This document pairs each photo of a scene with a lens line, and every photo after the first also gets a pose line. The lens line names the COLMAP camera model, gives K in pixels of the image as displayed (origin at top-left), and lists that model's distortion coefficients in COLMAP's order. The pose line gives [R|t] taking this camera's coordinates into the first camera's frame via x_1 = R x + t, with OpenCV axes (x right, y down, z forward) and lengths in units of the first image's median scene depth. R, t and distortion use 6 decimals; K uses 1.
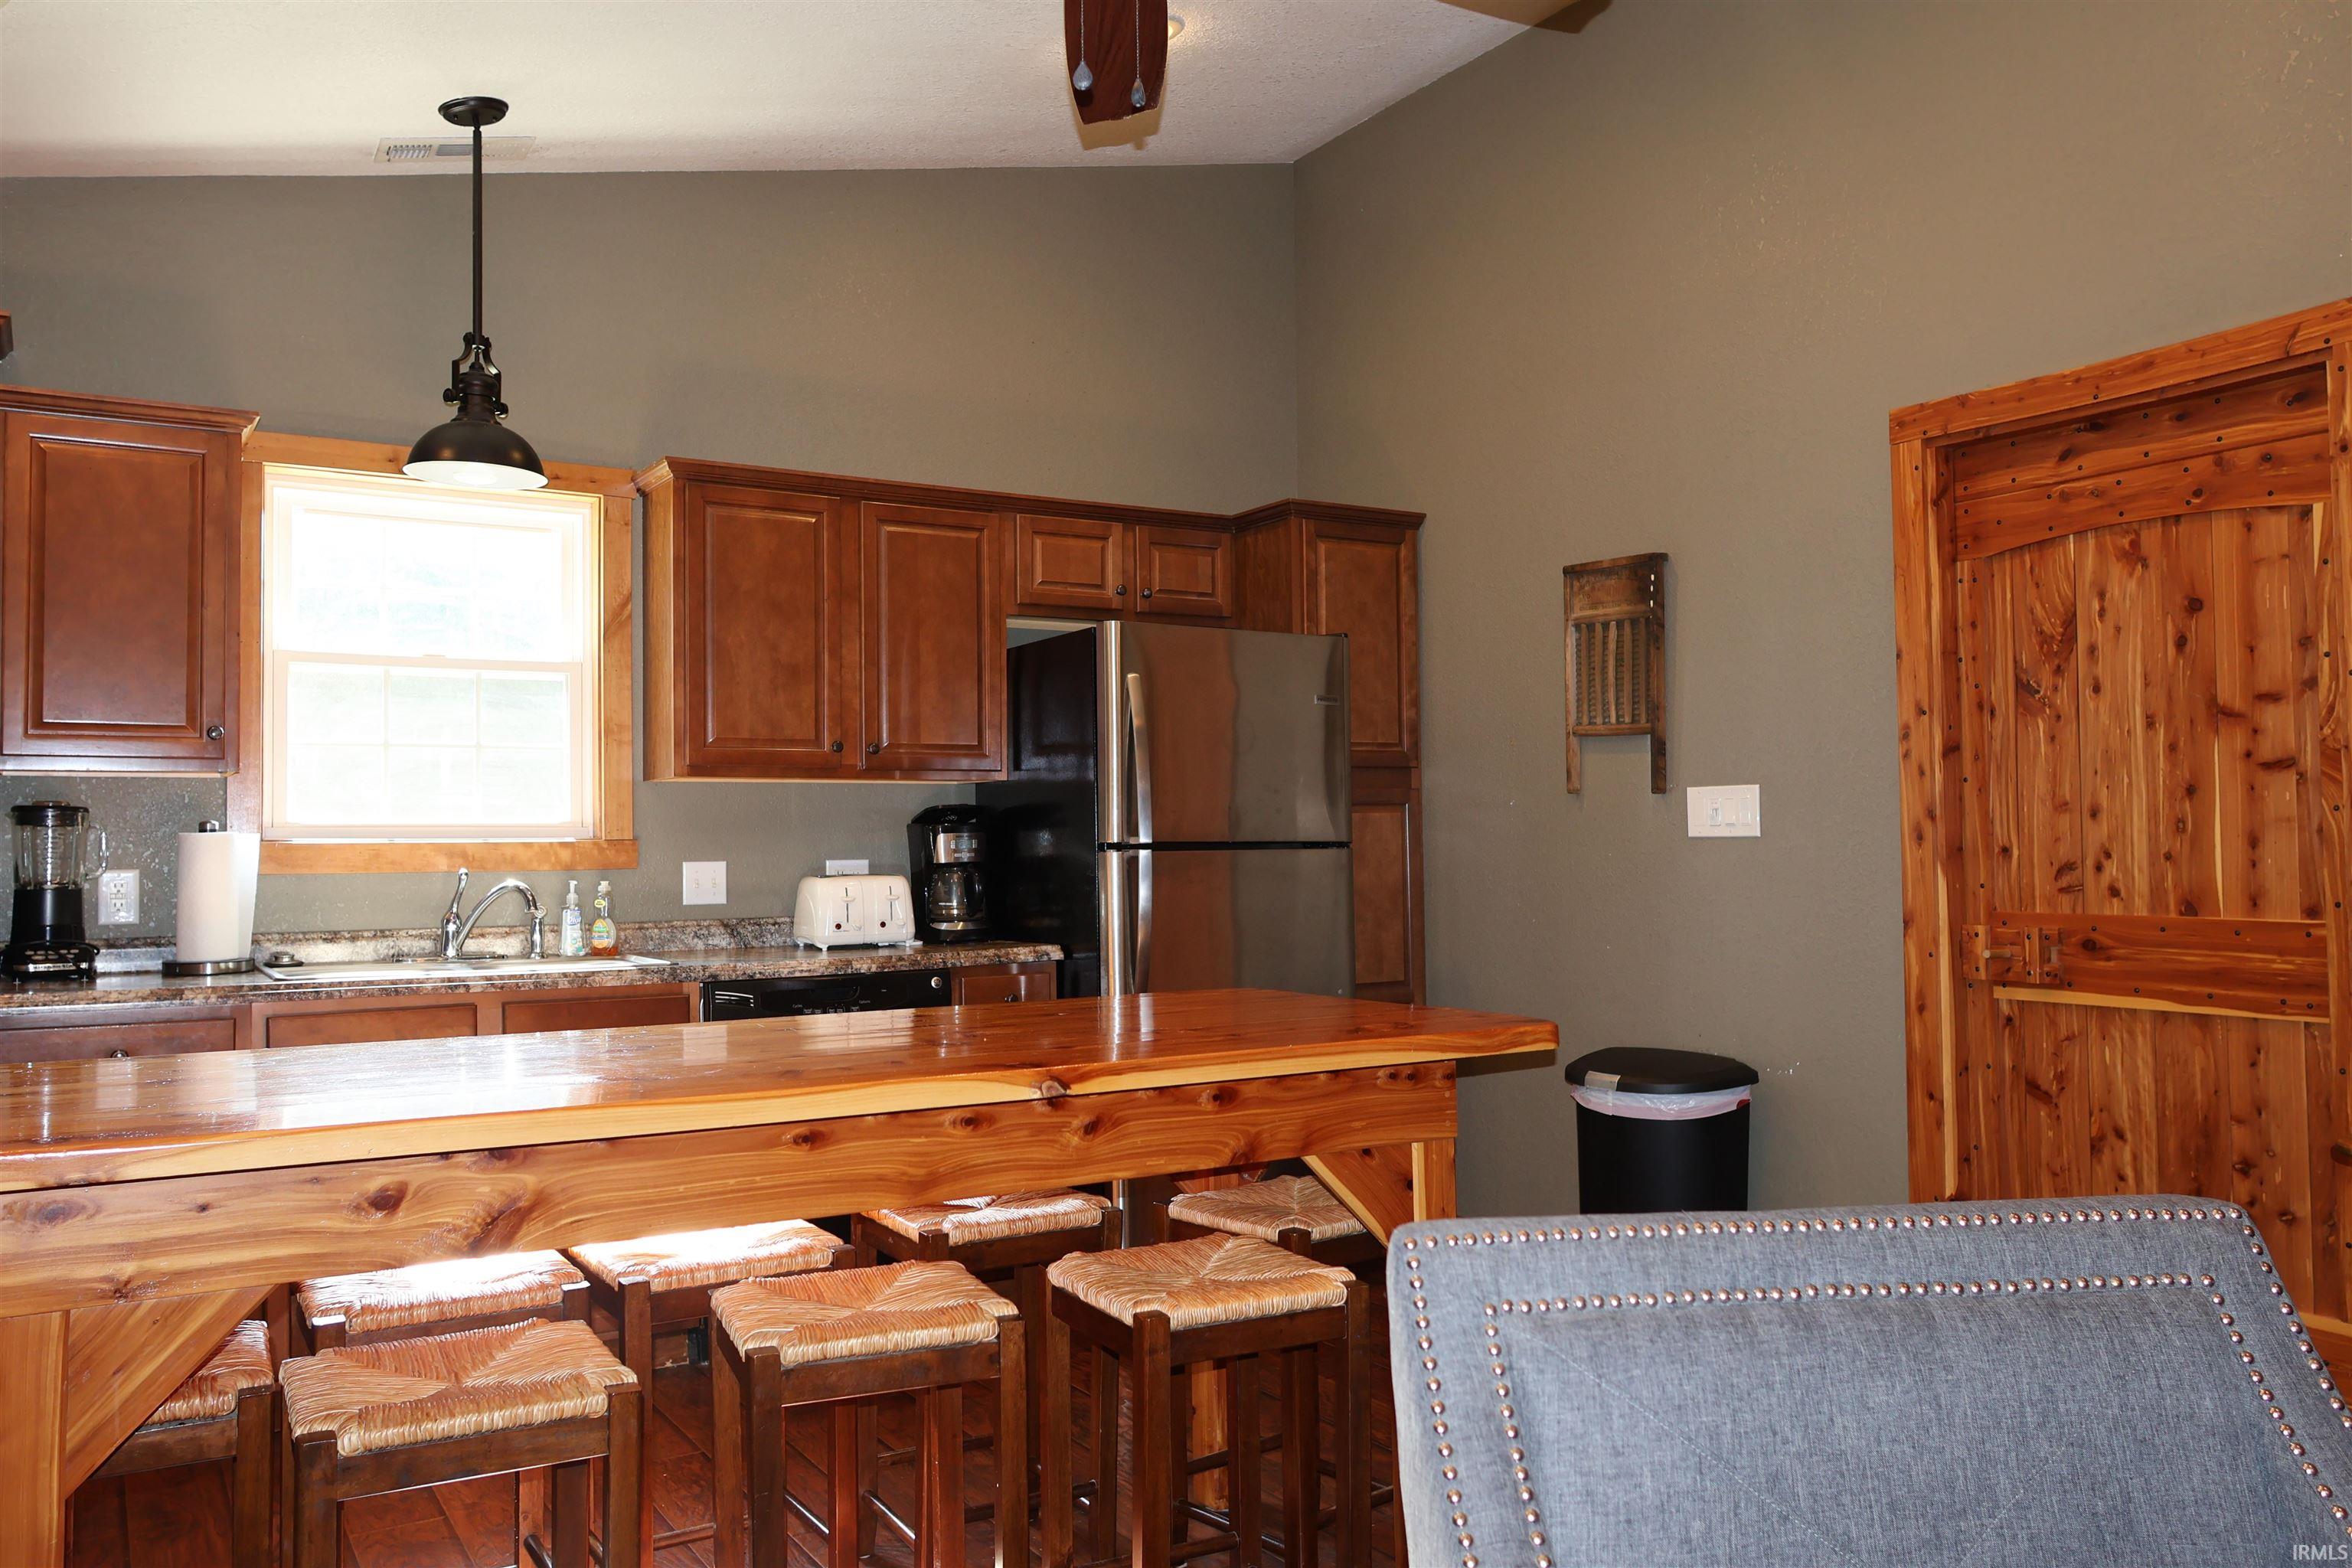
lens RADIAL K [[1748.5, 0, 1180.2], [0, 1748.5, 781.3], [0, 0, 1]] dist [0.005529, -0.003302]
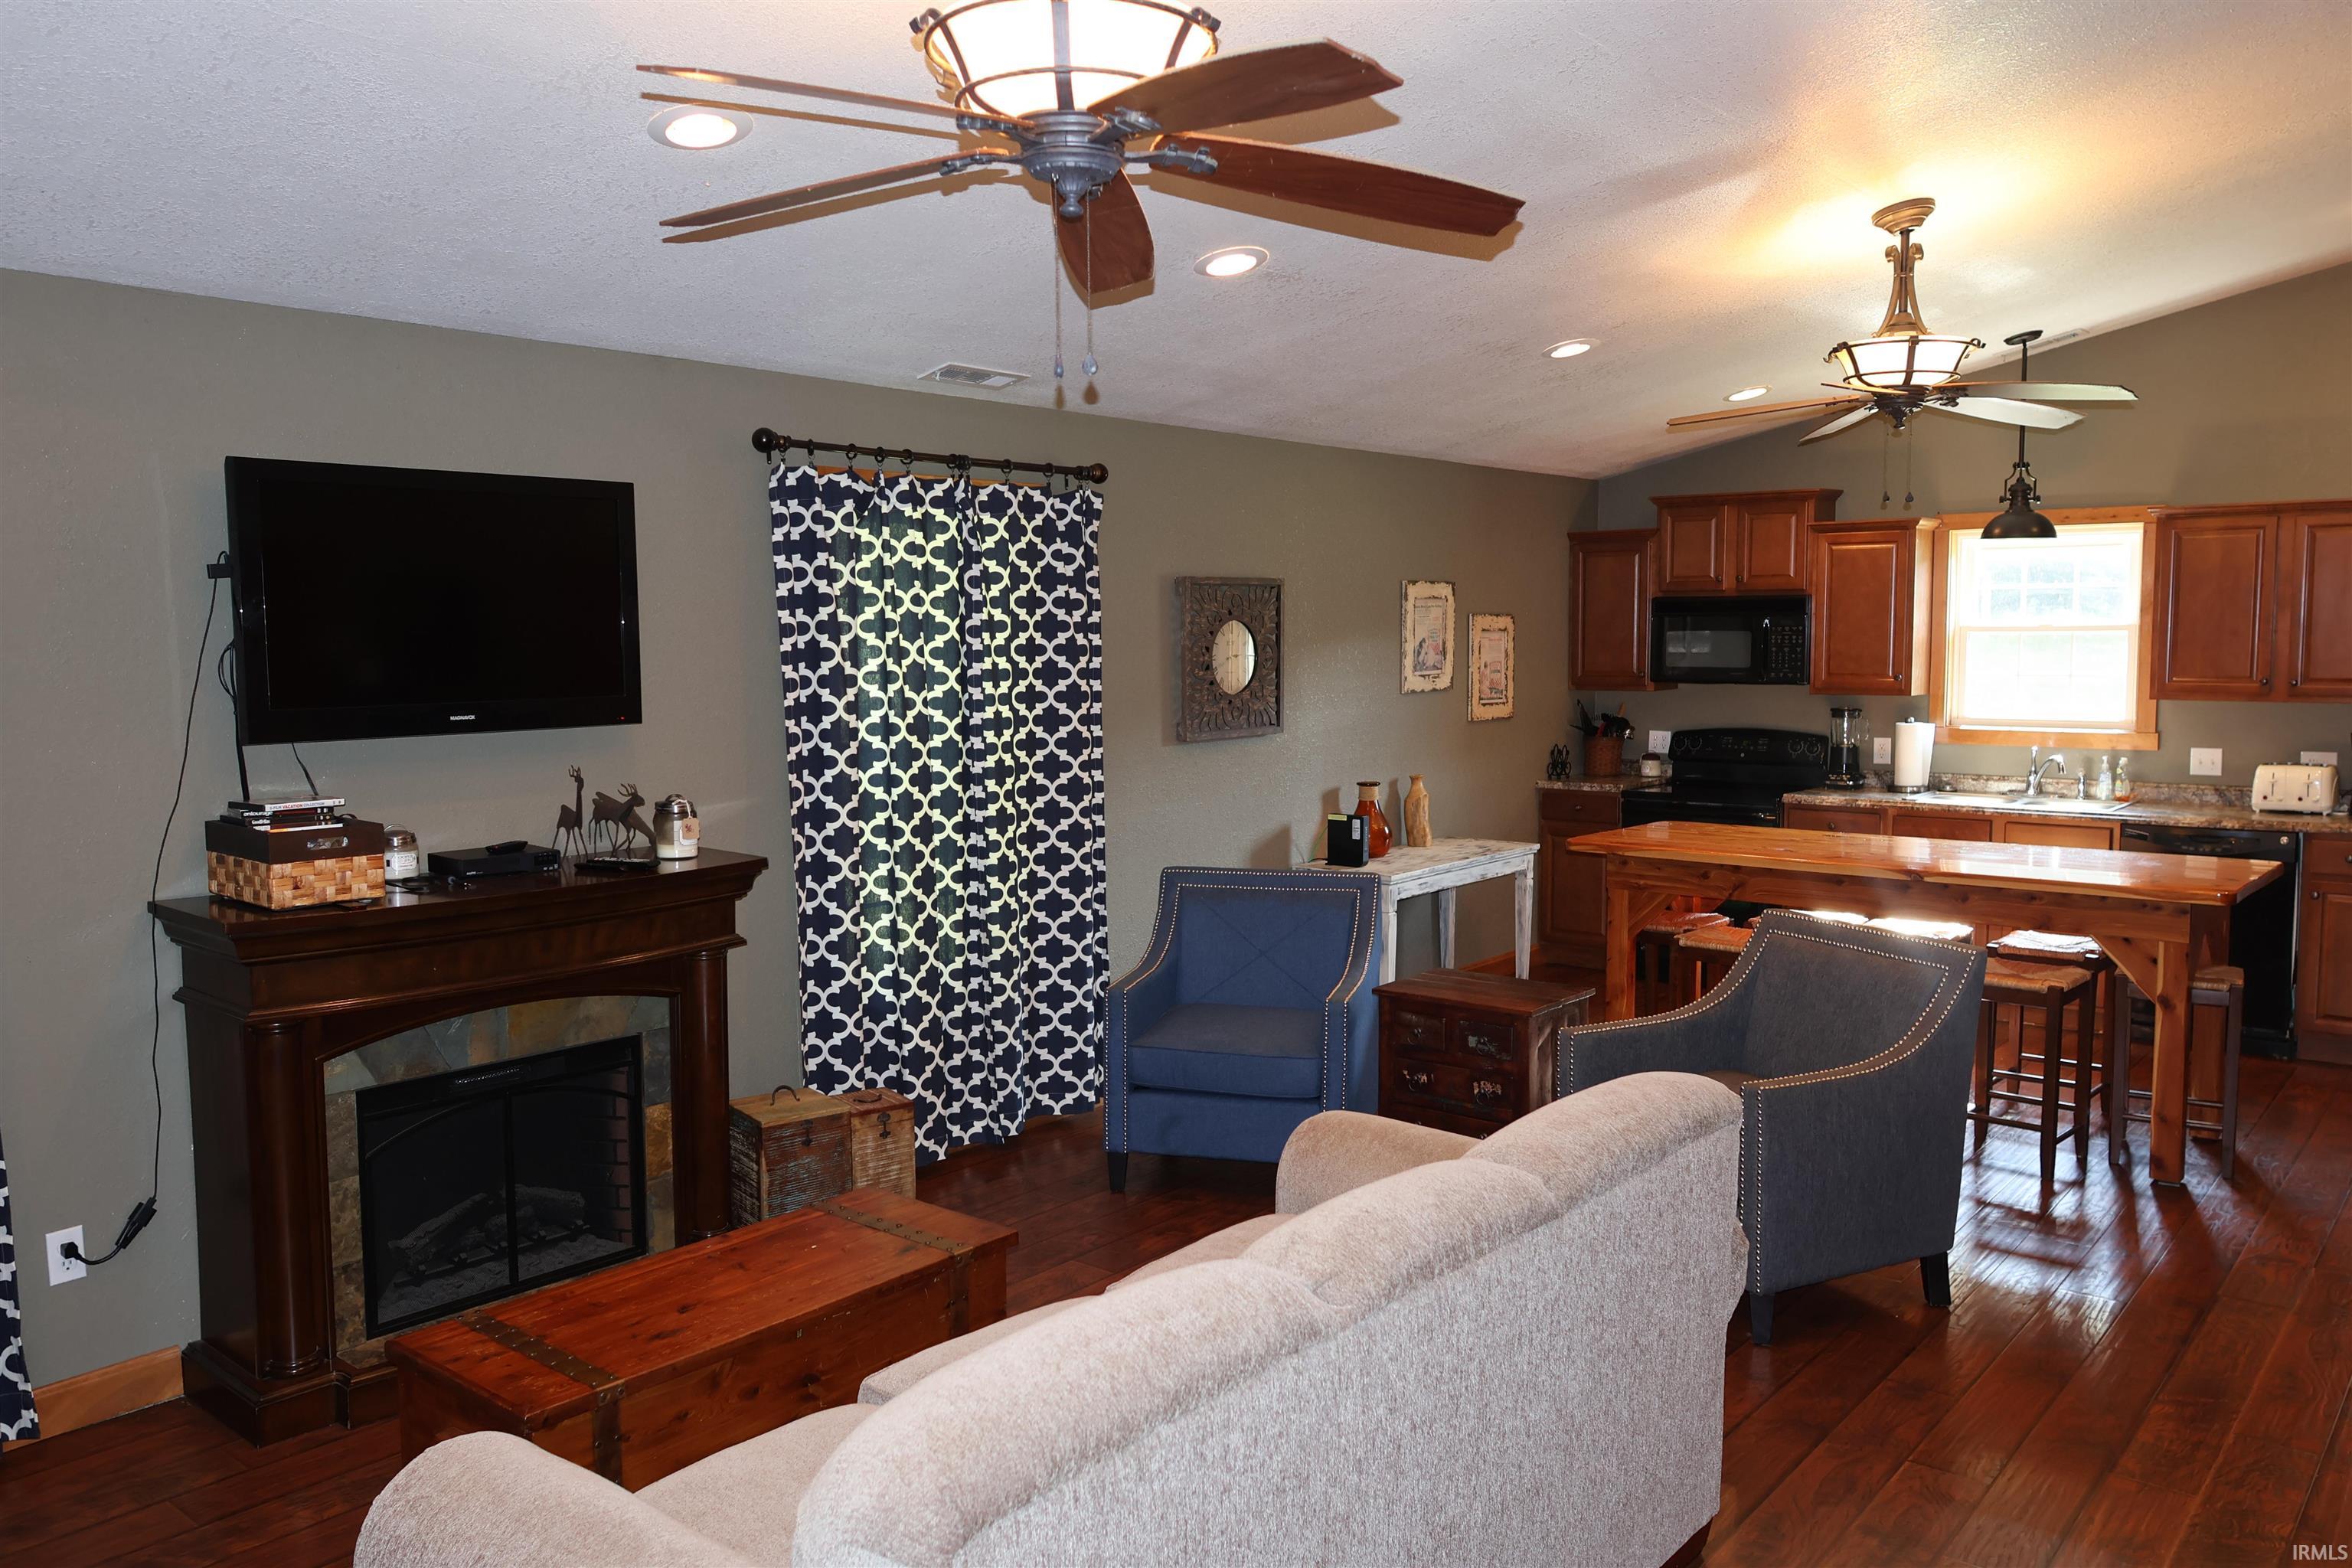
lens RADIAL K [[1748.5, 0, 1180.2], [0, 1748.5, 781.3], [0, 0, 1]] dist [0.005529, -0.003302]
pose [[0.319799, 0.090488, -0.943154, 1.191033], [0.039291, 0.993306, 0.108623, -0.170309], [0.946670, -0.071795, 0.314103, -0.486738]]
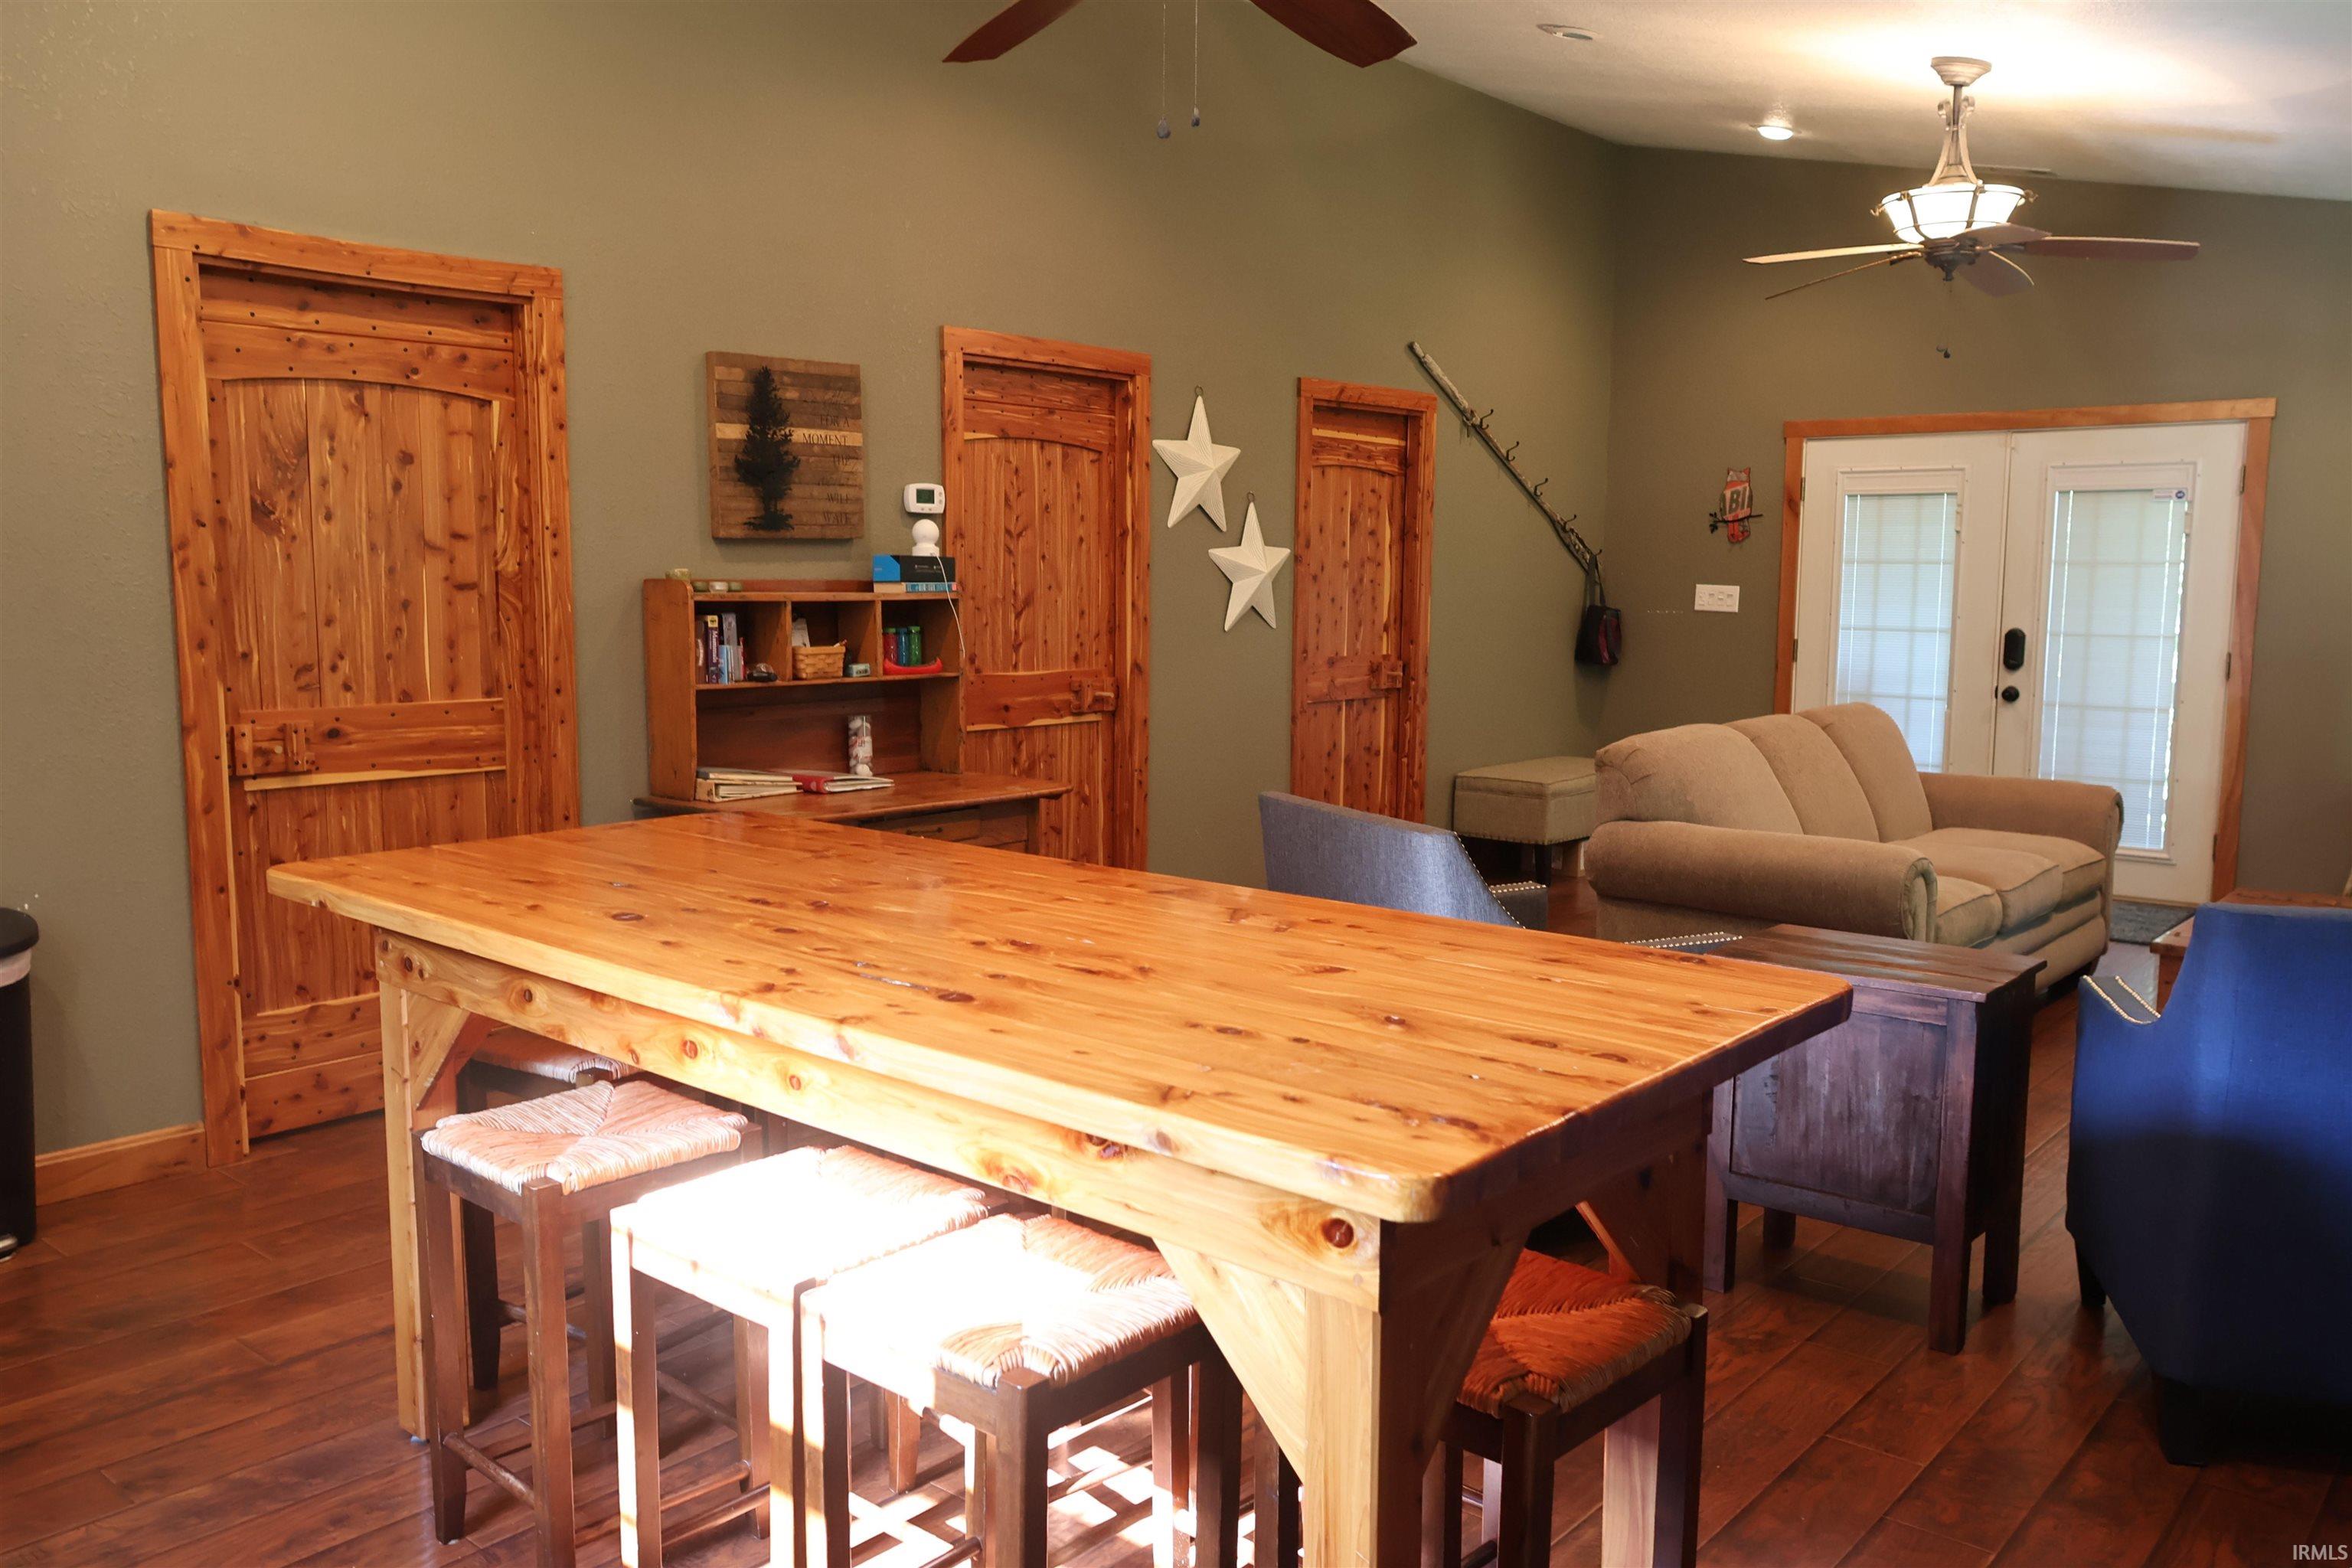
lens RADIAL K [[1779.3, 0, 1176.0], [0, 1779.3, 784.0], [0, 0, 1]] dist [0.007537, -0.011674]
pose [[-0.296410, -0.106471, 0.949108, -0.777040], [-0.039859, 0.994280, 0.099091, -0.014703], [-0.954229, -0.008459, -0.298958, 0.783664]]
